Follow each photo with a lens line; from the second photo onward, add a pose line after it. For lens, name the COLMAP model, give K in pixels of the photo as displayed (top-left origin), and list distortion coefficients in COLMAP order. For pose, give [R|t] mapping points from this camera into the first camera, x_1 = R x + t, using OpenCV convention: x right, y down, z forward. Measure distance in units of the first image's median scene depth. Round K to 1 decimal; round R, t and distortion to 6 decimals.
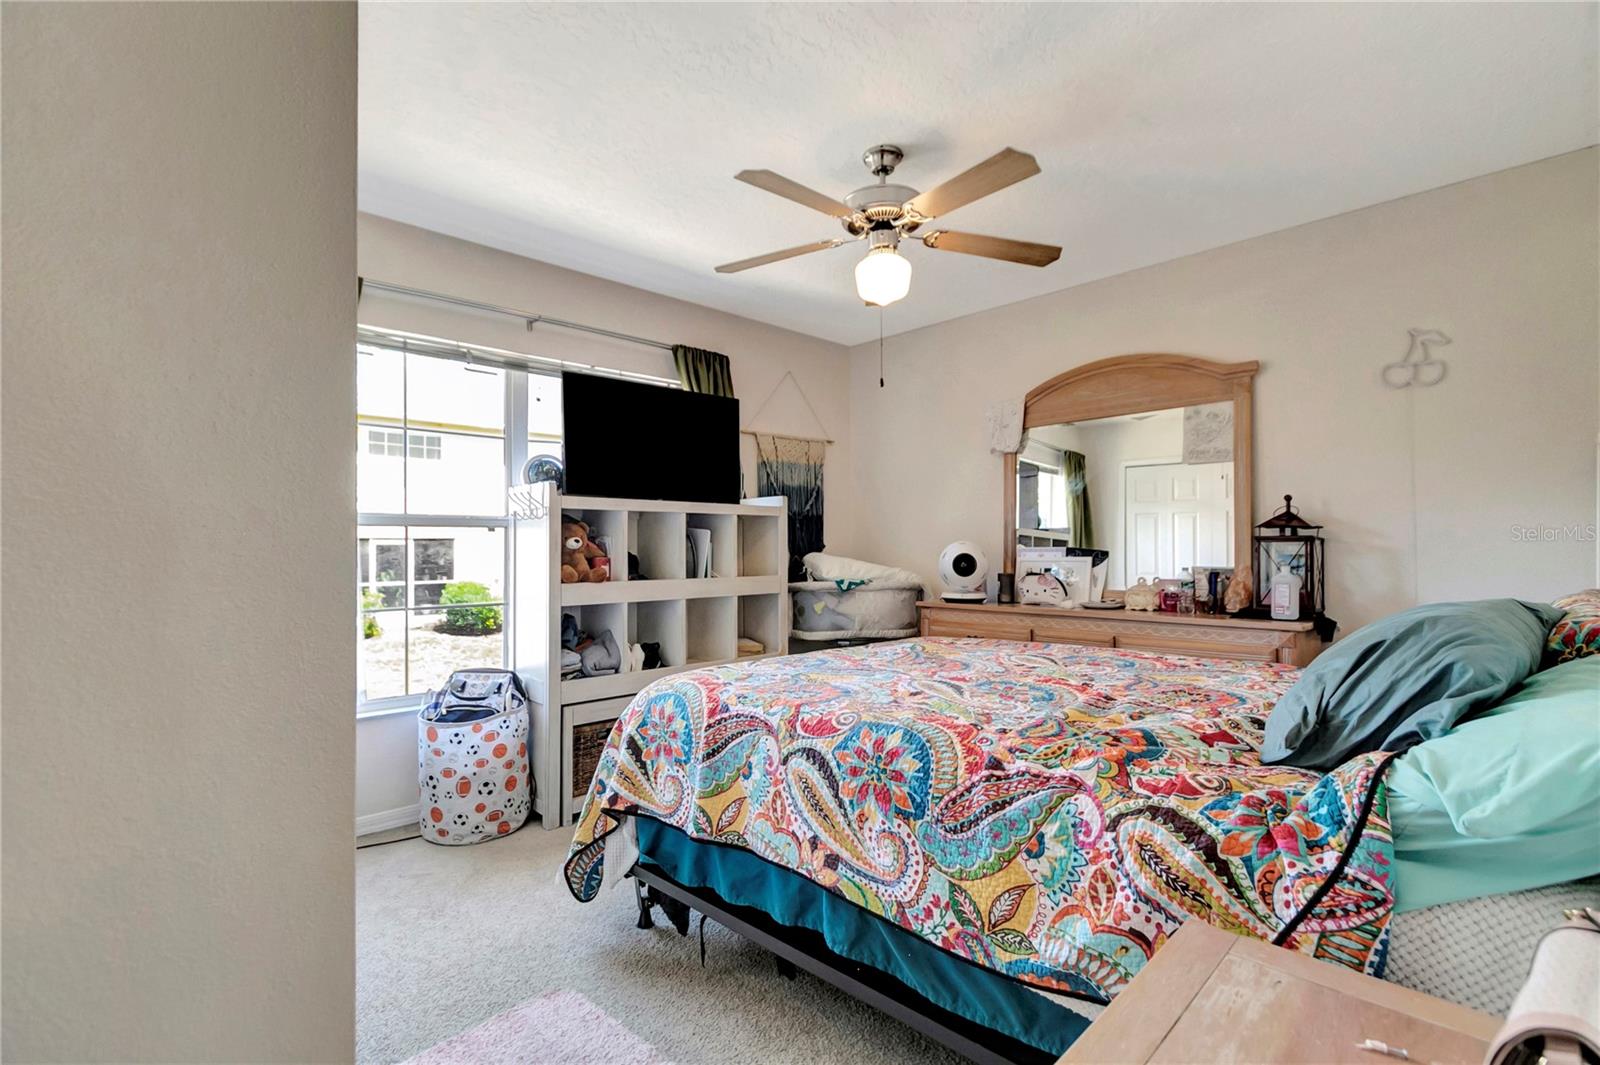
lens RADIAL K [[768.4, 0, 803.1], [0, 768.4, 550.9], [0, 0, 1]] dist [0.002626, 0.000106]
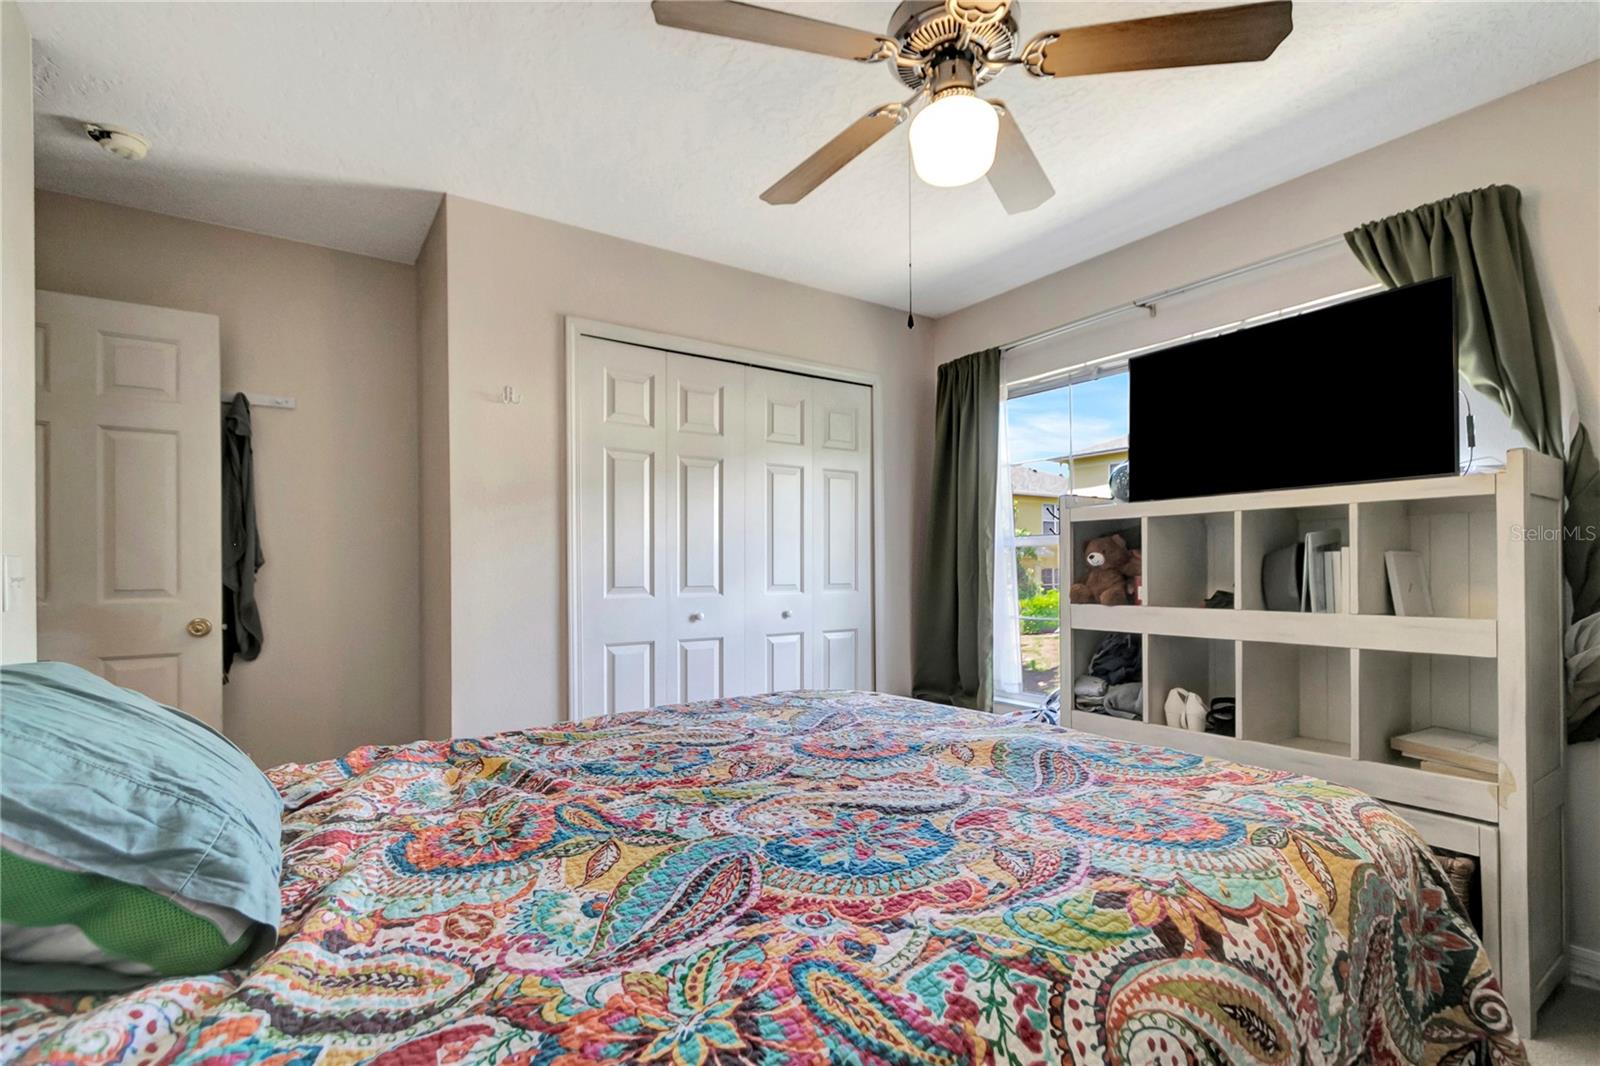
lens RADIAL K [[751.9, 0, 800.0], [0, 751.9, 533.0], [0, 0, 1]] dist [0.000233, -0.000004]
pose [[-0.180399, -0.039676, -0.982793, 0.815037], [-0.002062, 0.999199, -0.039960, -0.004832], [0.983591, -0.005183, -0.180336, 1.084252]]
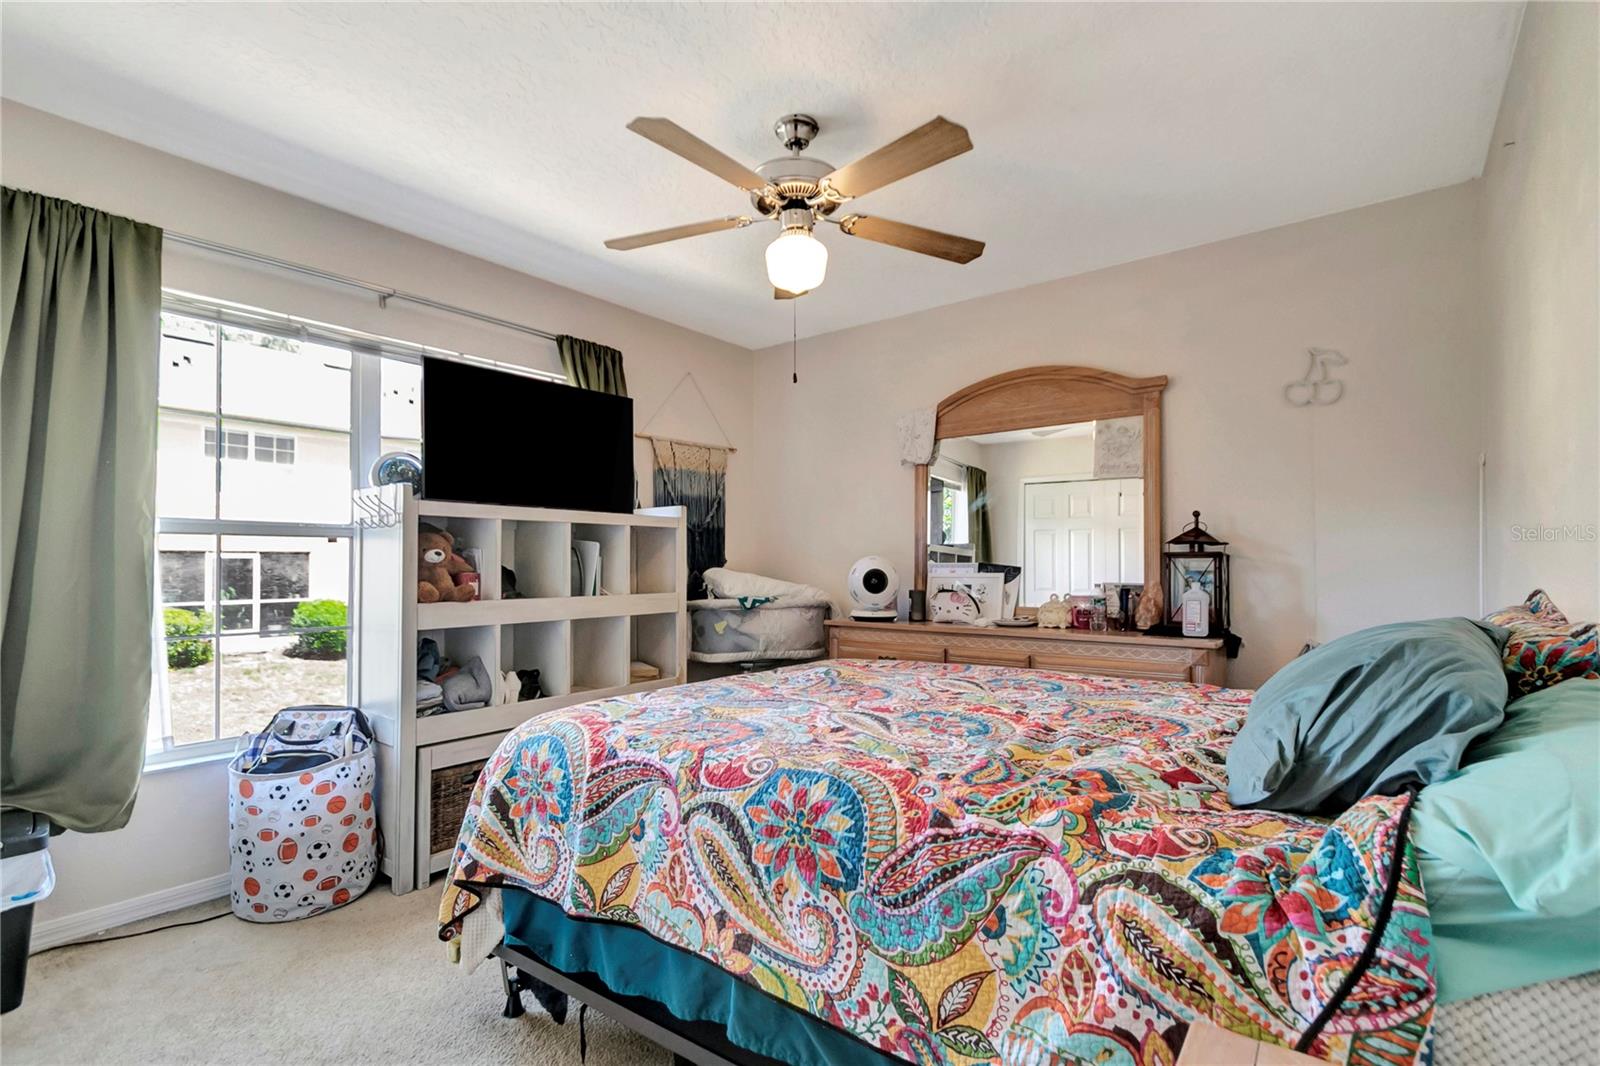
lens RADIAL K [[756.4, 0, 809.1], [0, 756.4, 560.1], [0, 0, 1]] dist [0.005298, -0.000188]
pose [[0.989602, 0.003911, 0.143781, -0.008109], [-0.002612, 0.999954, -0.009220, 0.001614], [-0.143810, 0.008748, 0.989567, 0.137654]]
